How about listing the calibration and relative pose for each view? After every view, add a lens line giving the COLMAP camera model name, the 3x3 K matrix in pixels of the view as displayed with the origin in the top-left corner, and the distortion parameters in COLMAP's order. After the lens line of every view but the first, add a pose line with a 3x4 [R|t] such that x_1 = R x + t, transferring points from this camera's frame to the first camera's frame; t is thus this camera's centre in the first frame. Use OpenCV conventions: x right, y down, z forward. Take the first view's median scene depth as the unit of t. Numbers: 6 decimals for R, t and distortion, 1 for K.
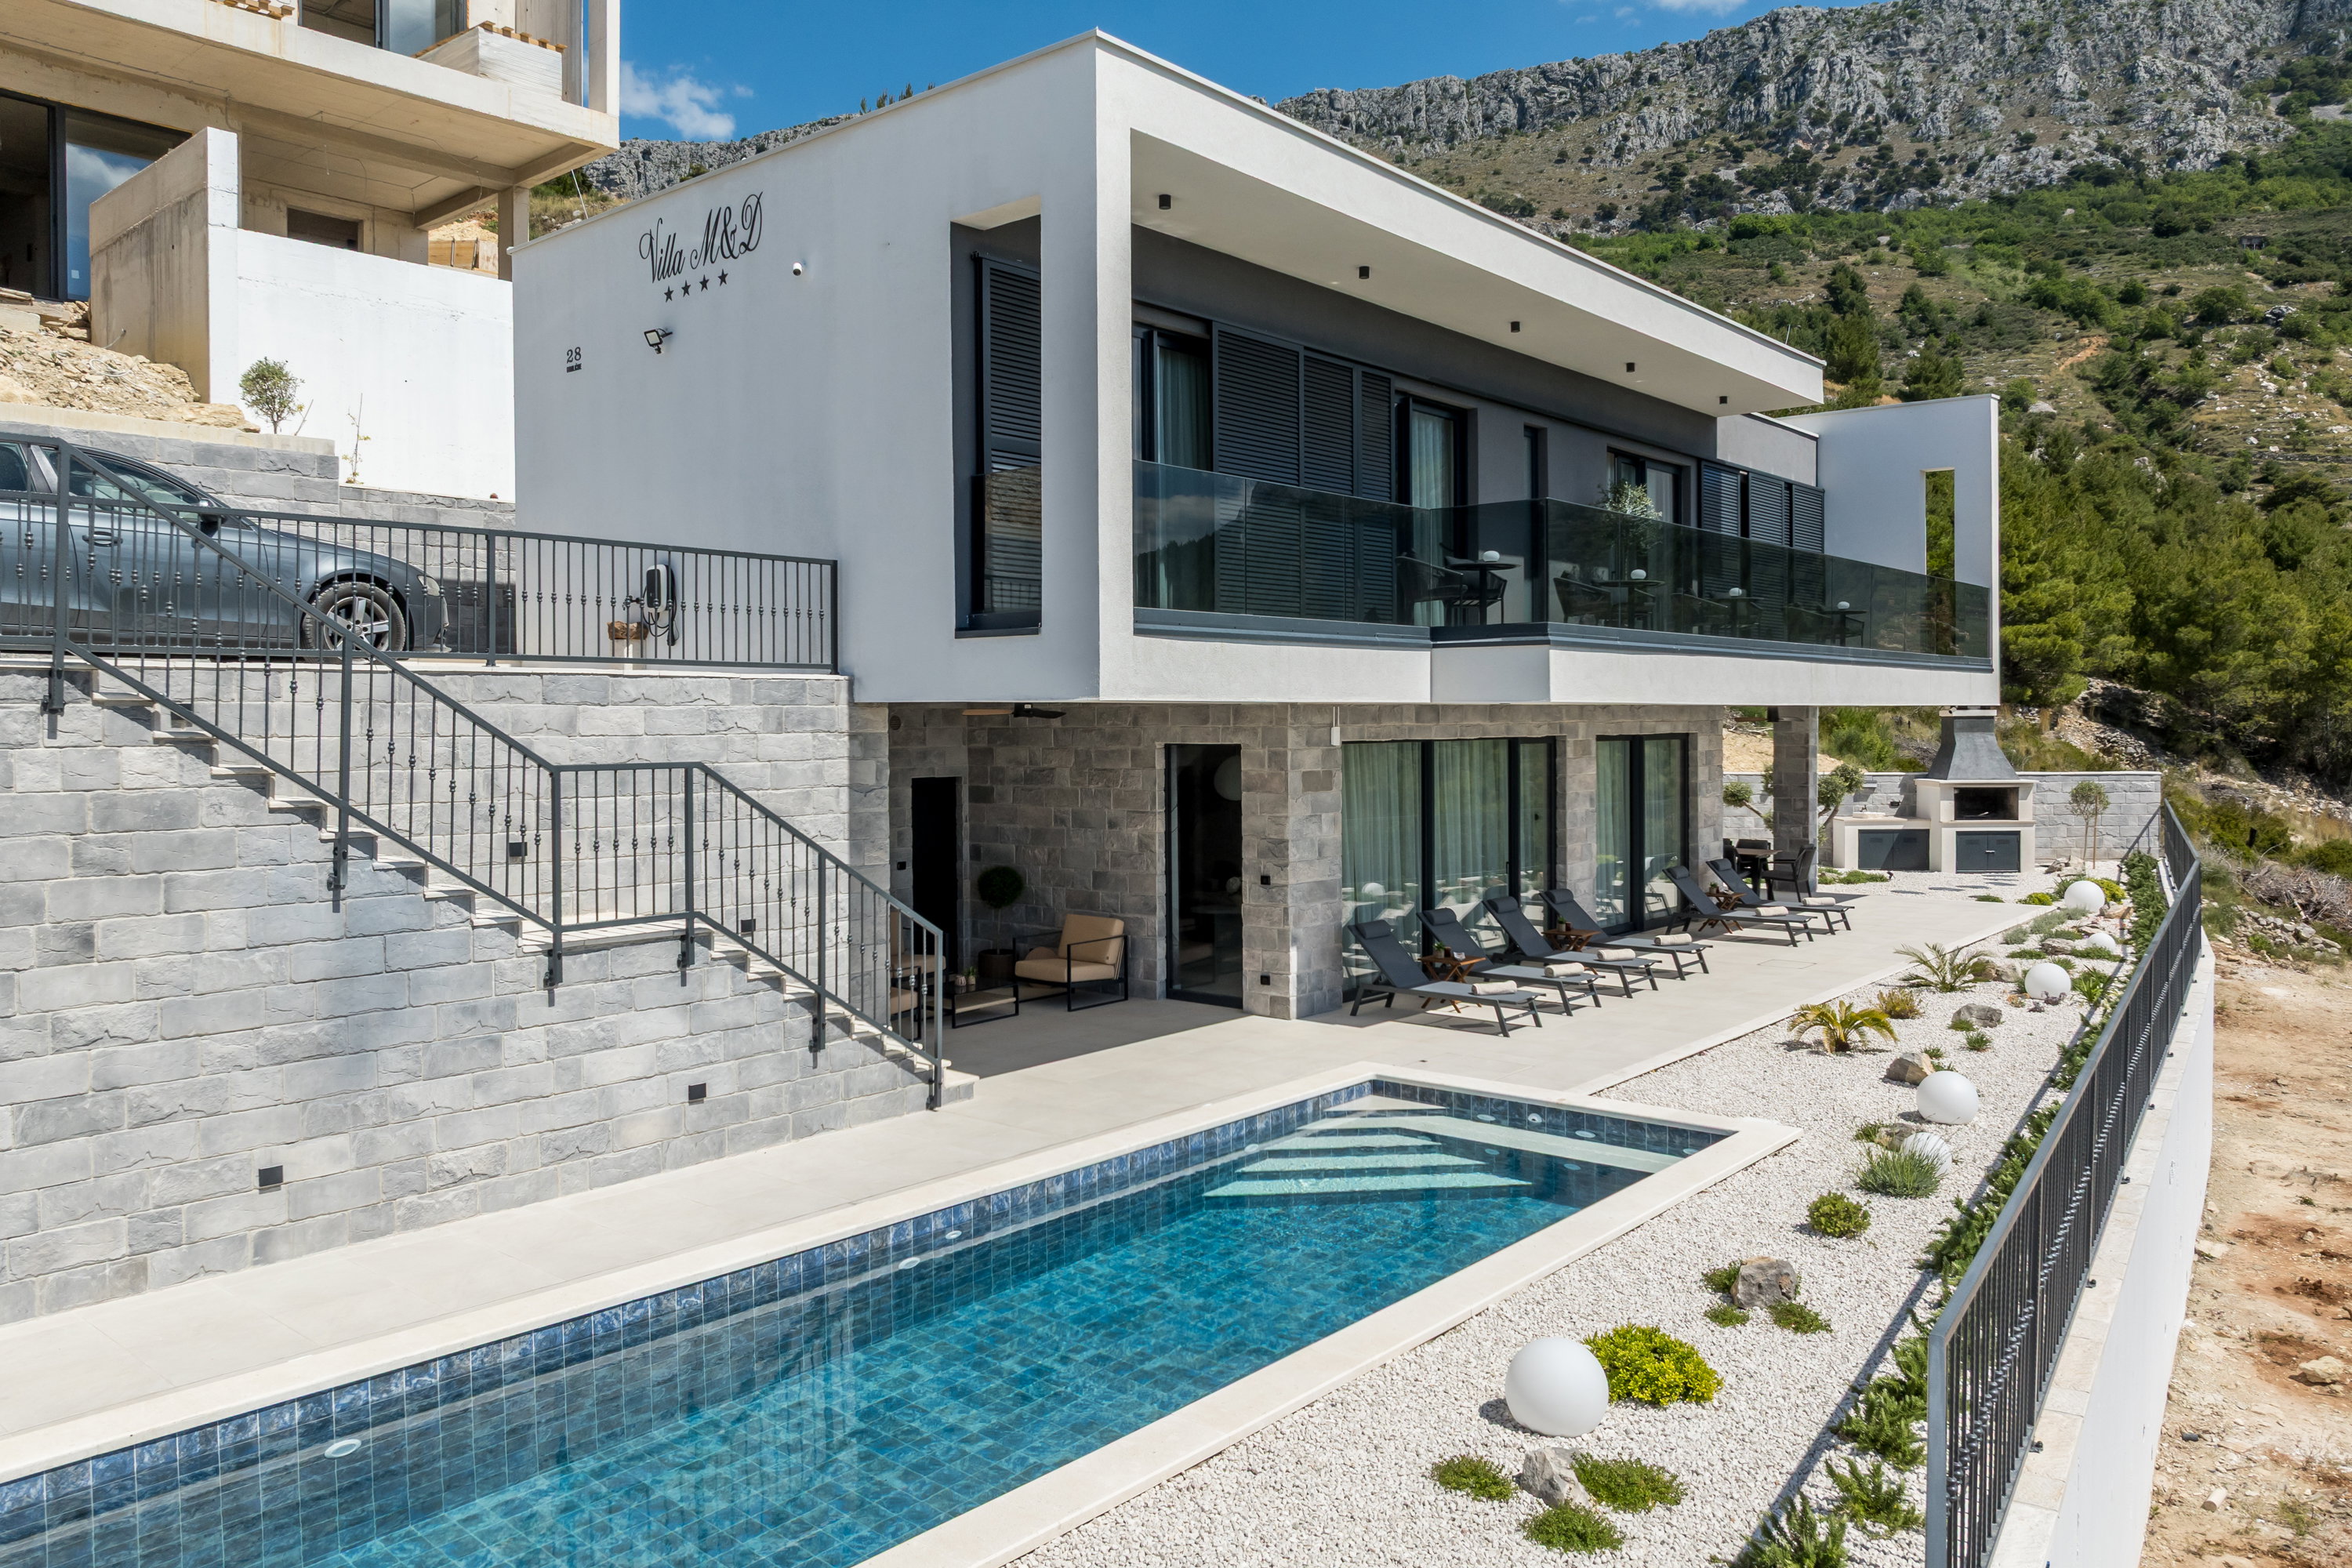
lens RADIAL K [[1676.1, 0, 1170.0], [0, 1676.1, 740.2], [0, 0, 1]] dist [-0.058174, 0.036084]
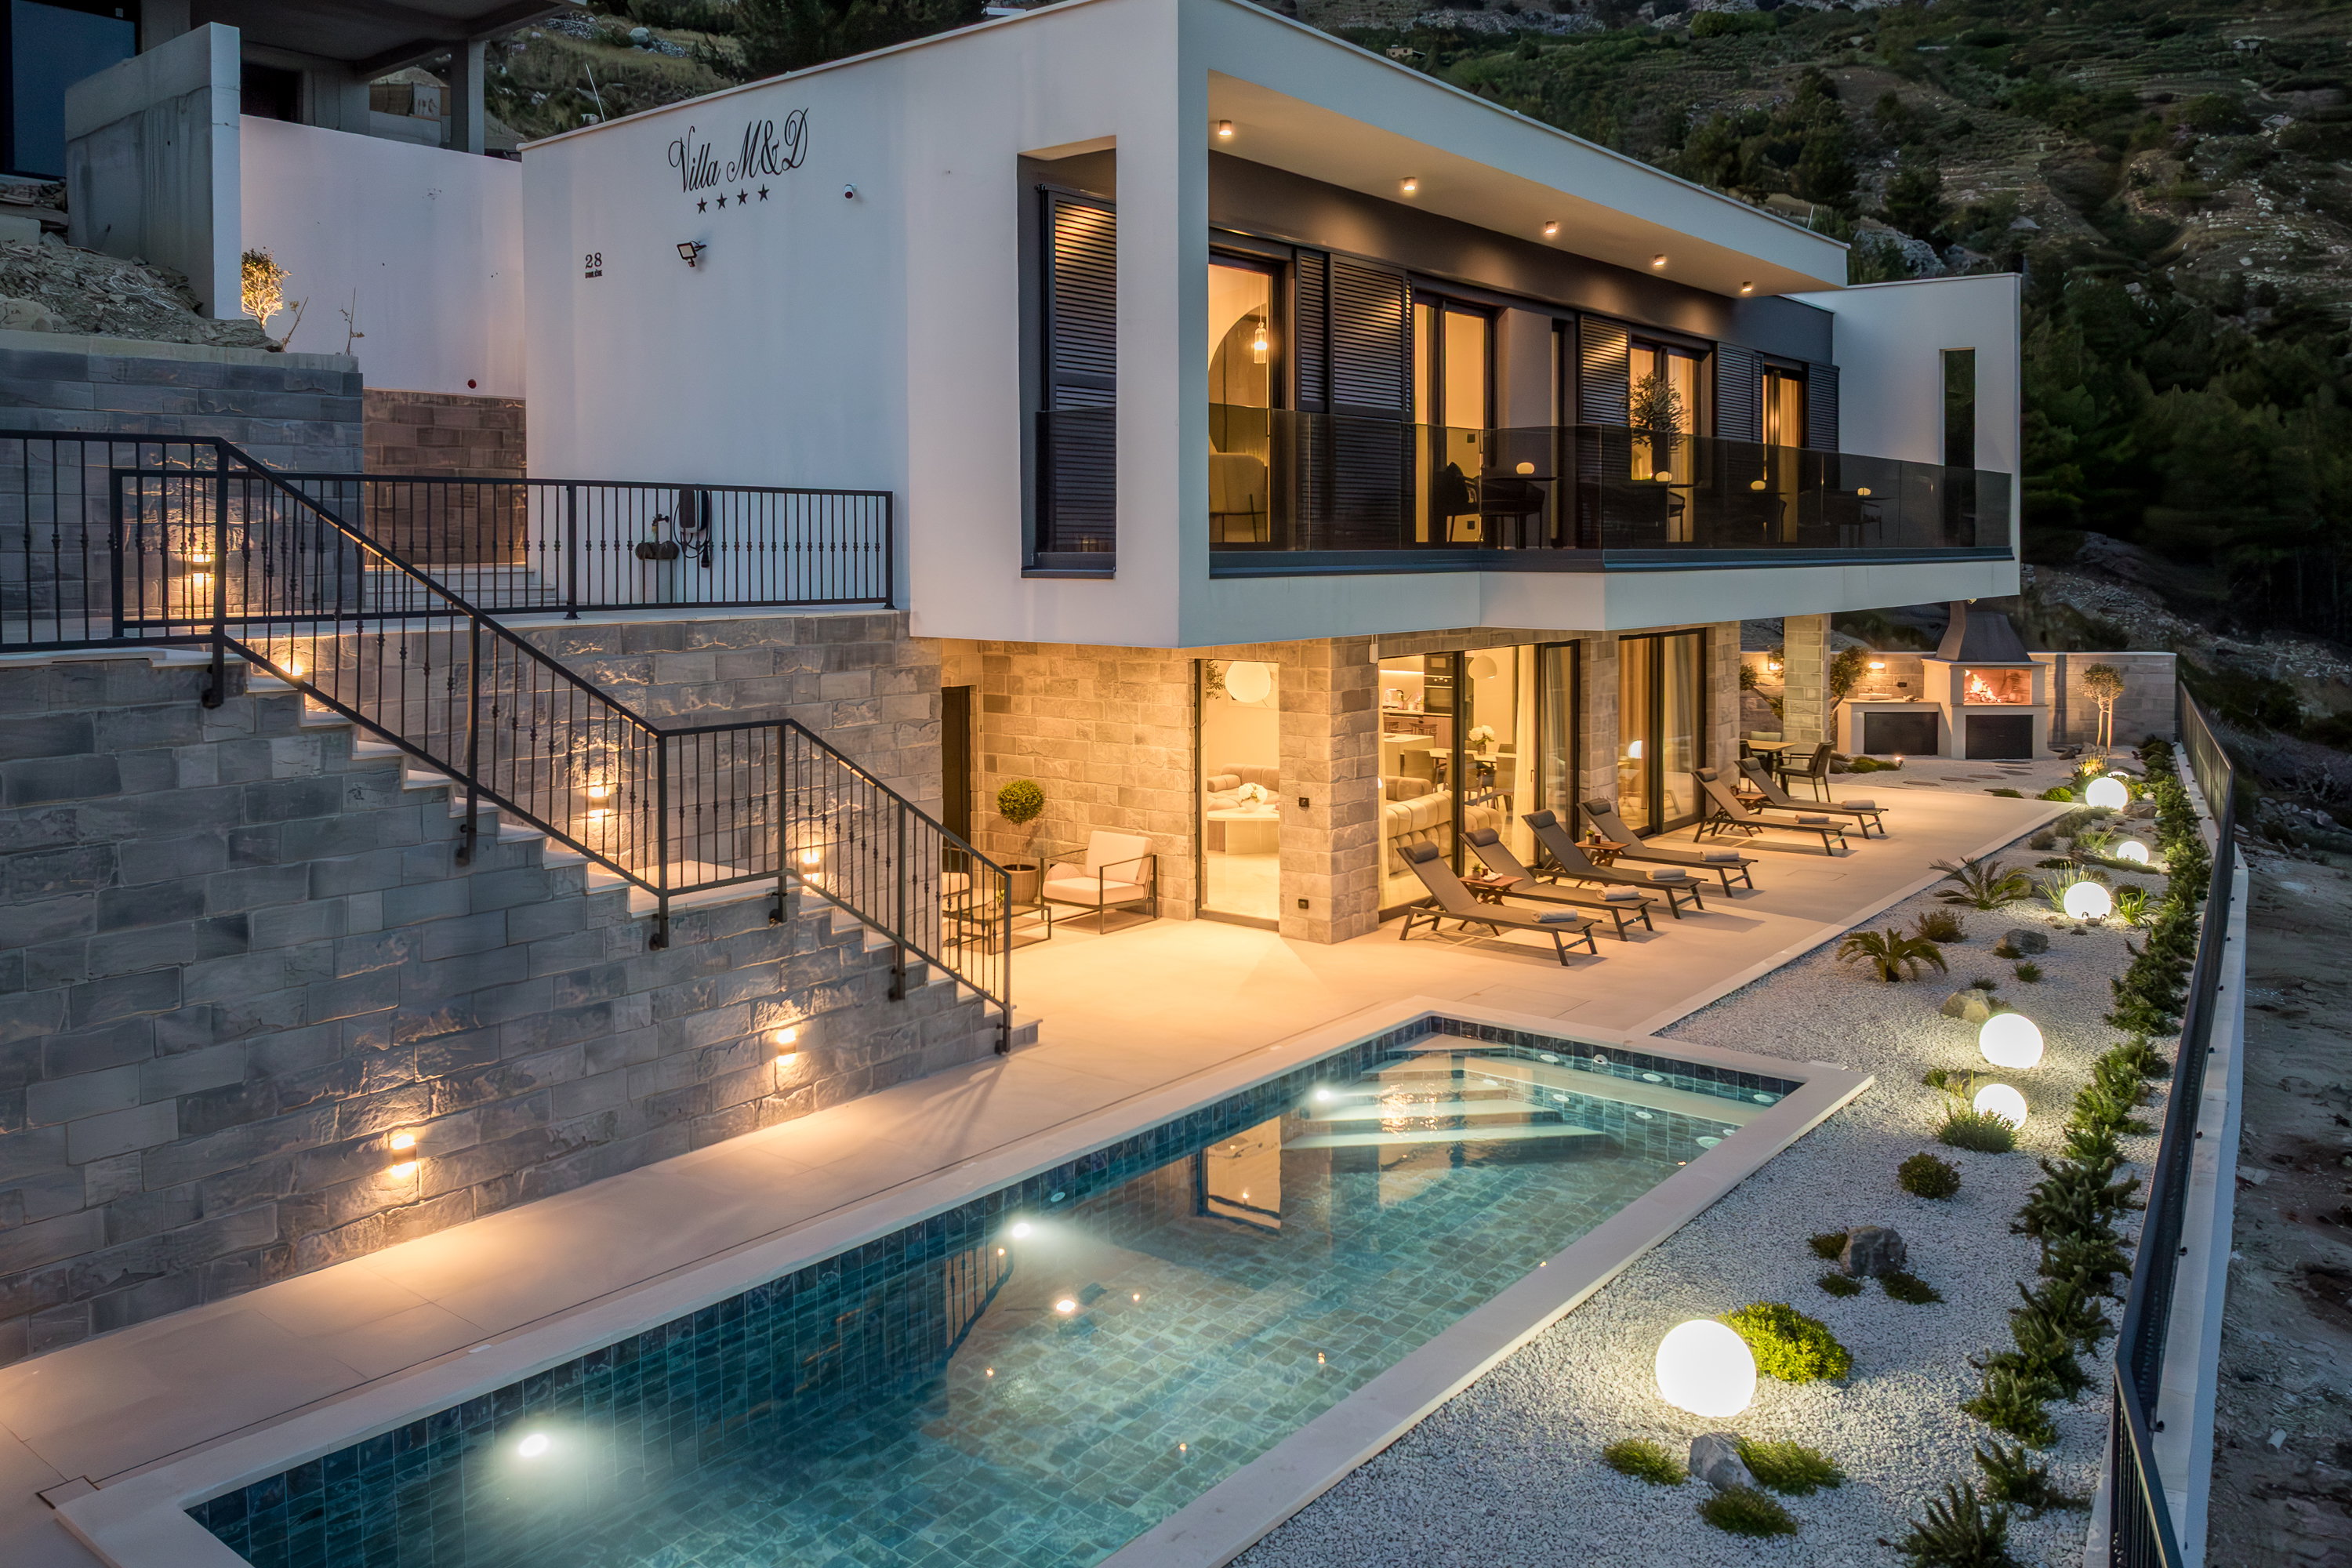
lens RADIAL K [[1802.1, 0, 1124.8], [0, 1802.1, 593.8], [0, 0, 1]] dist [-0.025525, -0.005972]
pose [[0.999754, 0.003556, 0.021905, -0.077764], [-0.003804, 0.999930, 0.011247, -0.054894], [-0.021863, -0.011328, 0.999697, -0.059227]]
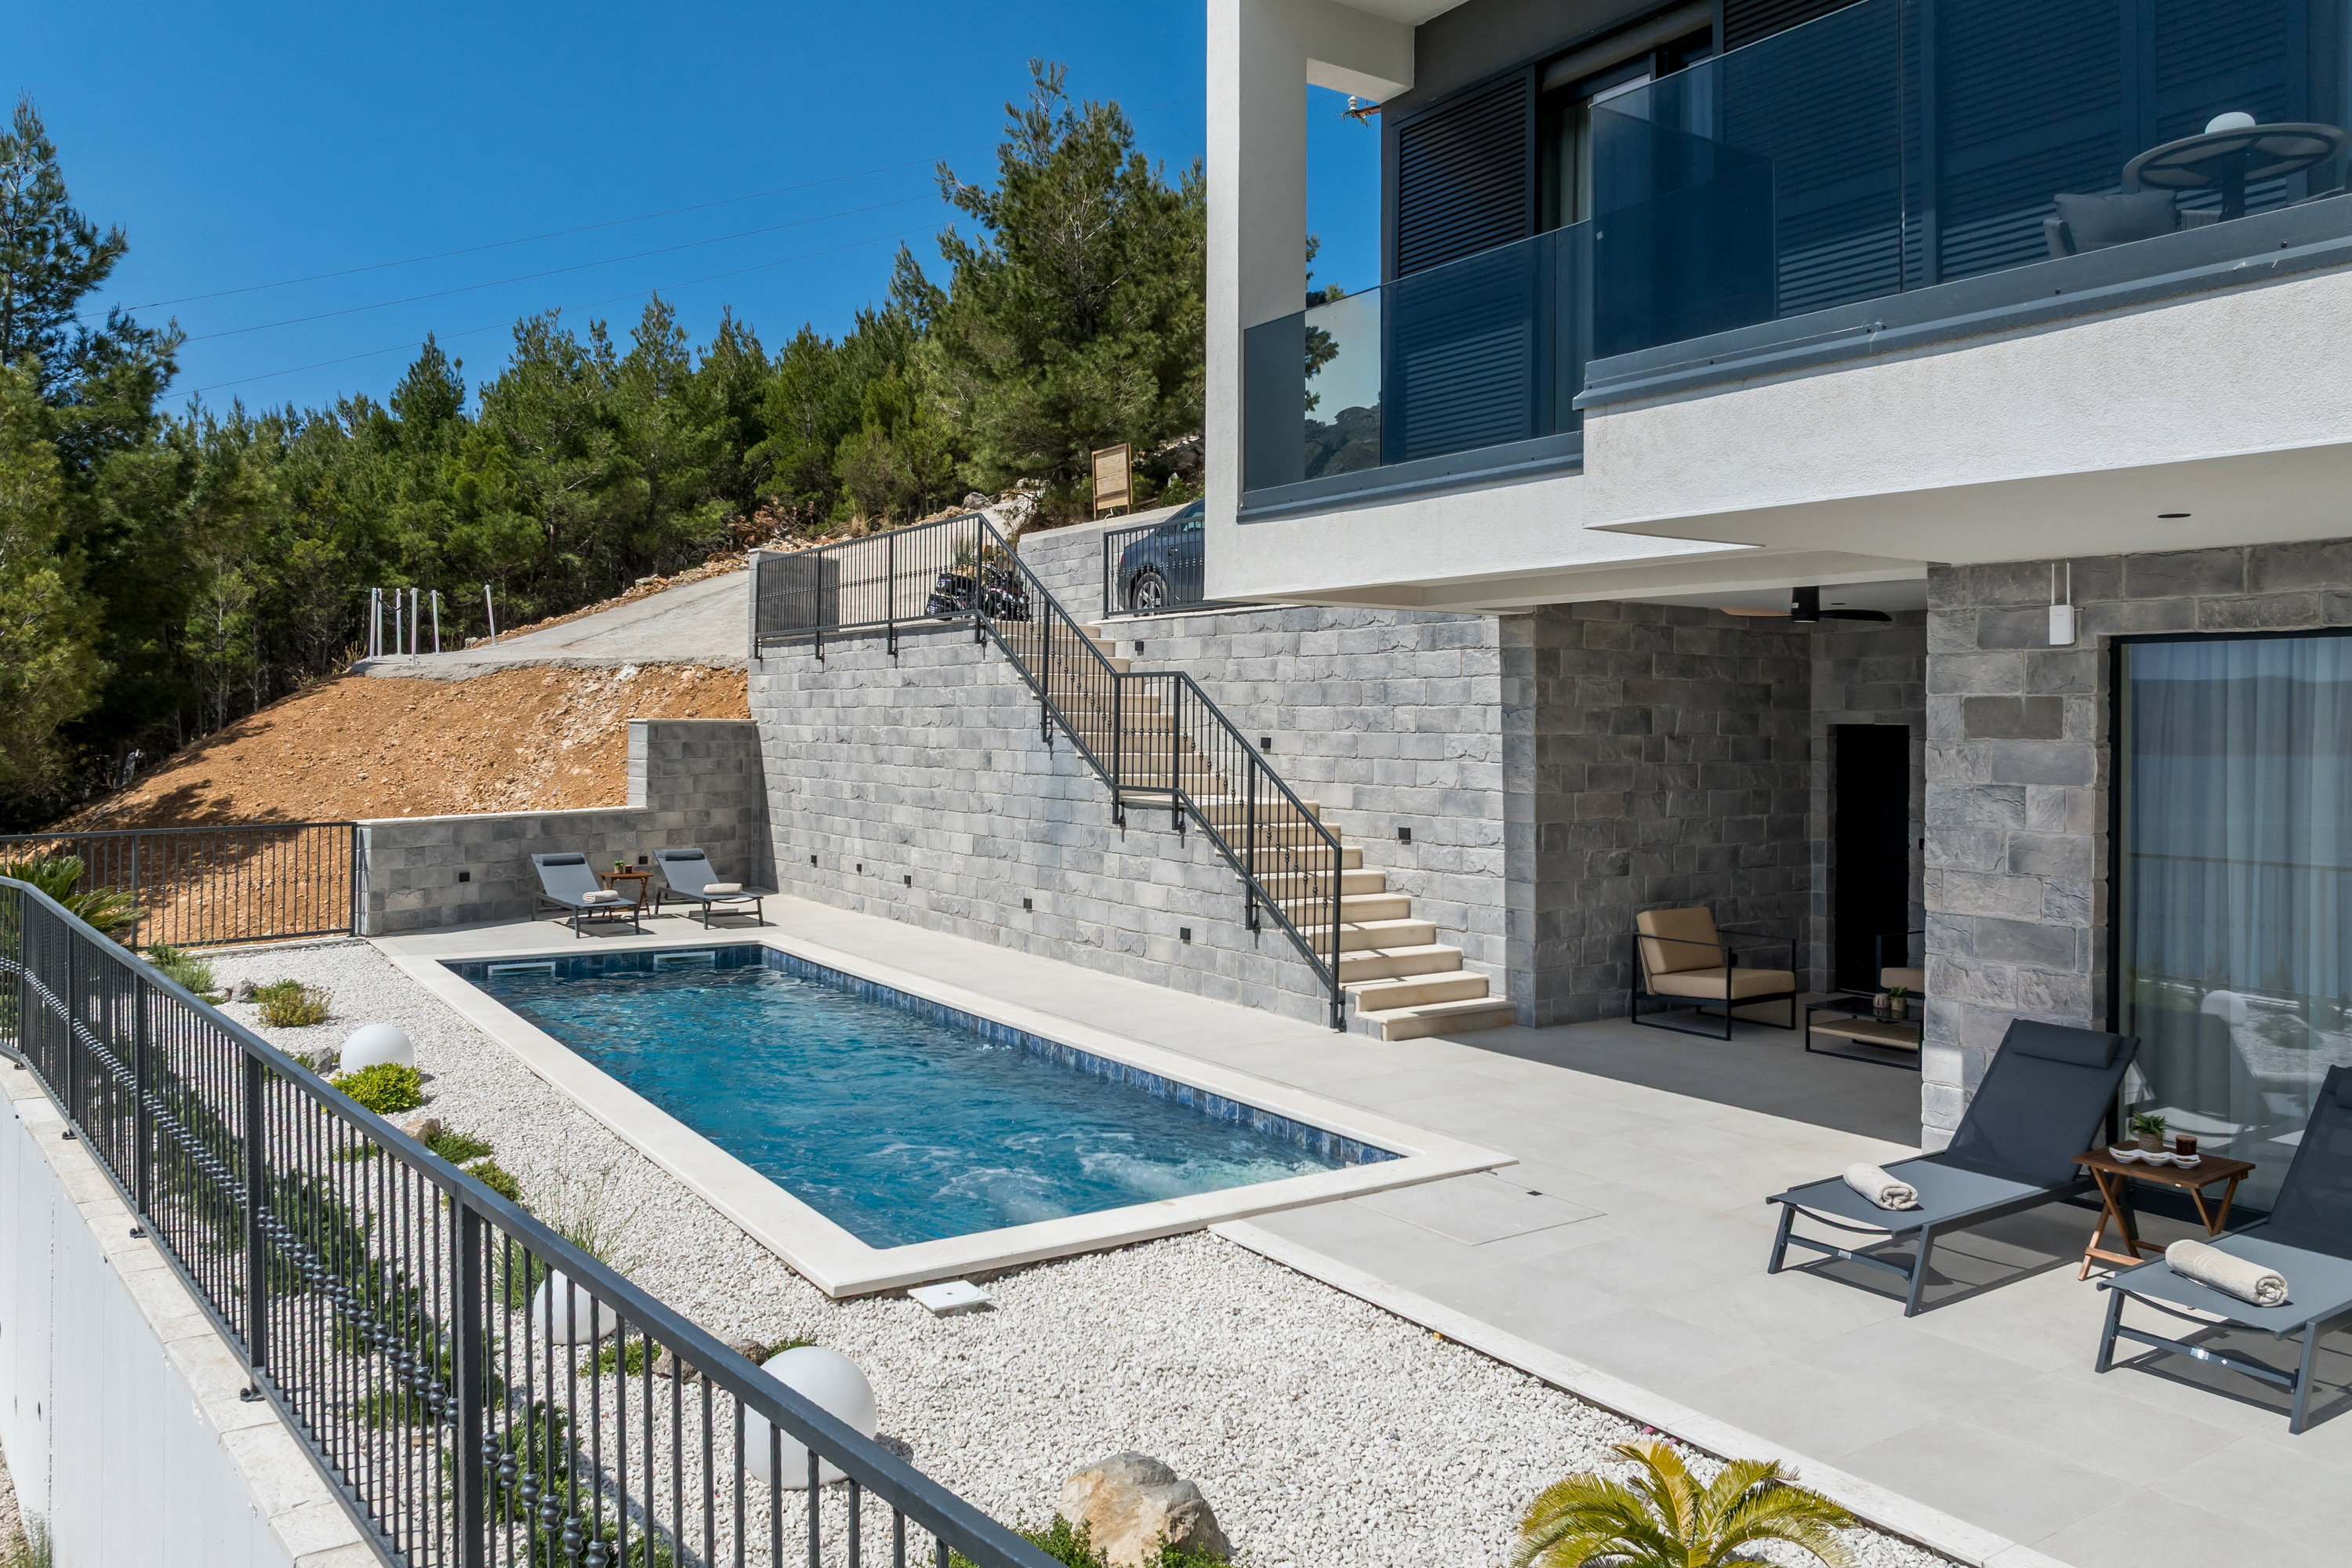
lens RADIAL K [[1676.1, 0, 1170.0], [0, 1676.1, 740.2], [0, 0, 1]] dist [-0.058174, 0.036084]
pose [[-0.272630, 0.015170, -0.961999, 0.689013], [-0.020210, 0.999565, 0.021490, 0.027918], [0.961907, 0.025300, -0.272205, 0.980169]]
